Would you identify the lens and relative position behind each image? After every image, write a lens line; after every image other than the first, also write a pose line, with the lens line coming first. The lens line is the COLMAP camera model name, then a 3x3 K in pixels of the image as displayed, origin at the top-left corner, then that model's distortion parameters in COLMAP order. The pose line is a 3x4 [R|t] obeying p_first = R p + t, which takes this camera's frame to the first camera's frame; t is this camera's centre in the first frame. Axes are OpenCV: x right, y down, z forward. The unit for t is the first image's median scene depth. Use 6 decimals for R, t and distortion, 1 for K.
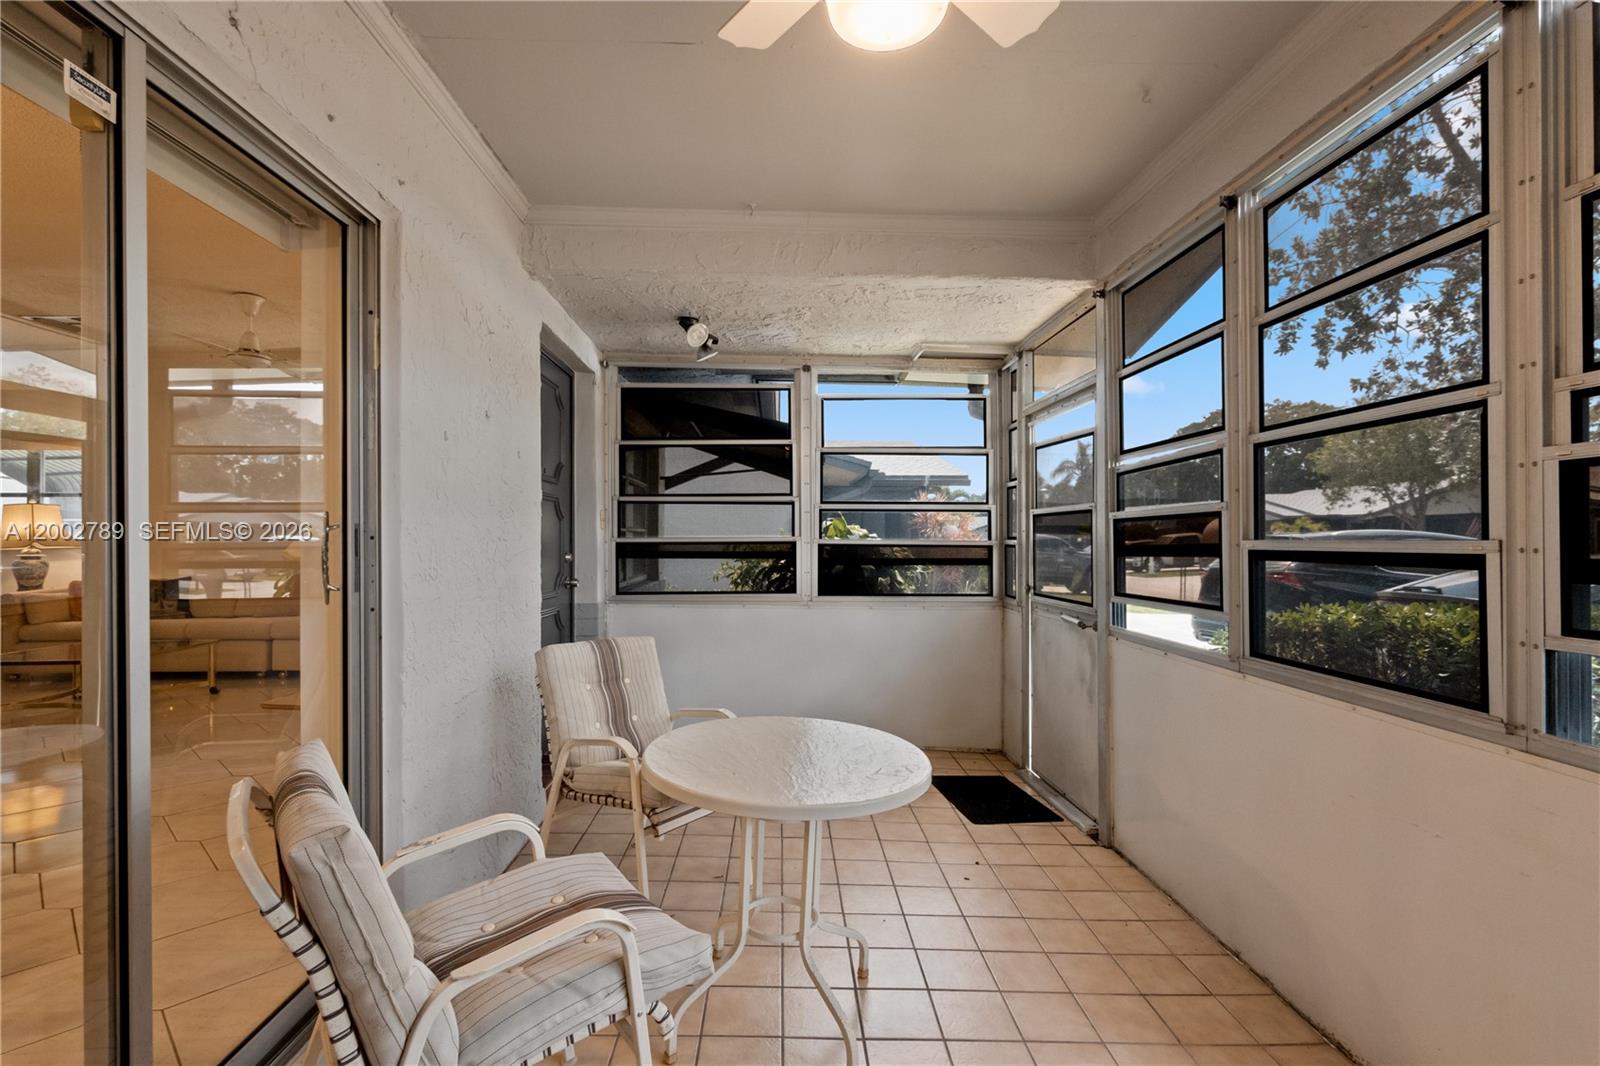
lens RADIAL K [[733.2, 0, 787.5], [0, 733.2, 536.6], [0, 0, 1]] dist [0.000100, 0.000085]
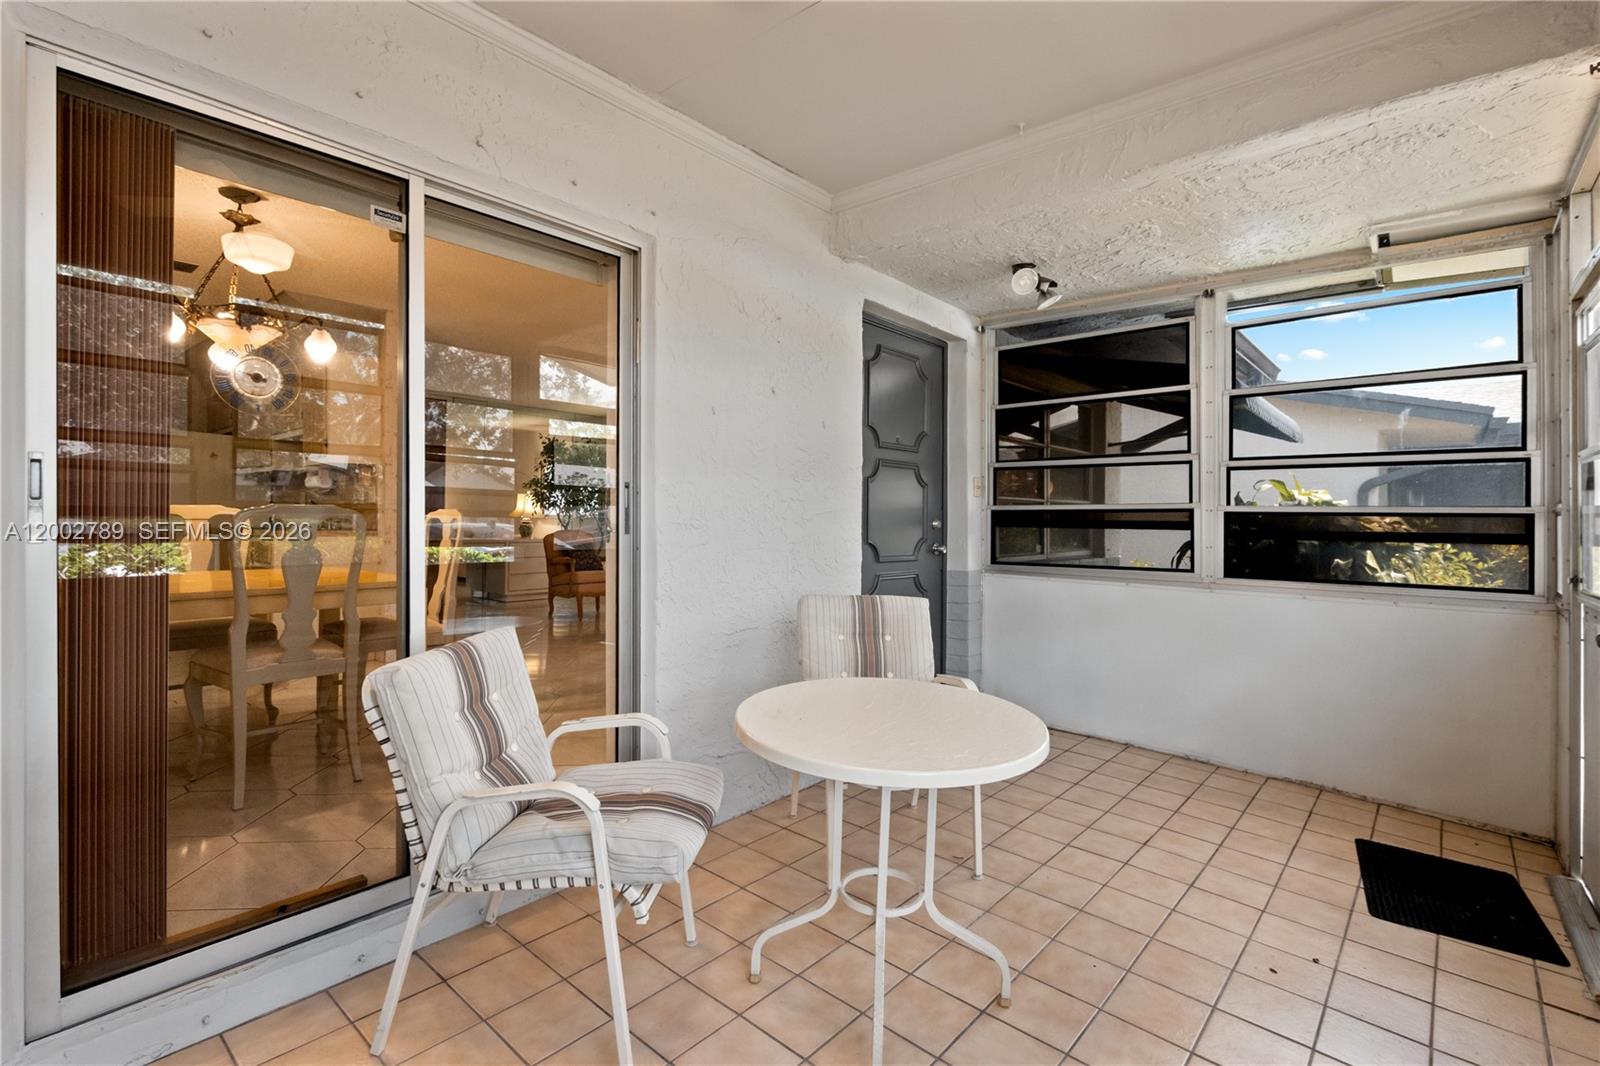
lens RADIAL K [[733.2, 0, 791.7], [0, 733.2, 519.6], [0, 0, 1]] dist [0.000100, 0.000085]
pose [[0.742049, 0.009074, -0.670284, 0.241613], [-0.007284, 0.999958, 0.005474, 0.018602], [0.670306, 0.000821, 0.742085, 0.103098]]
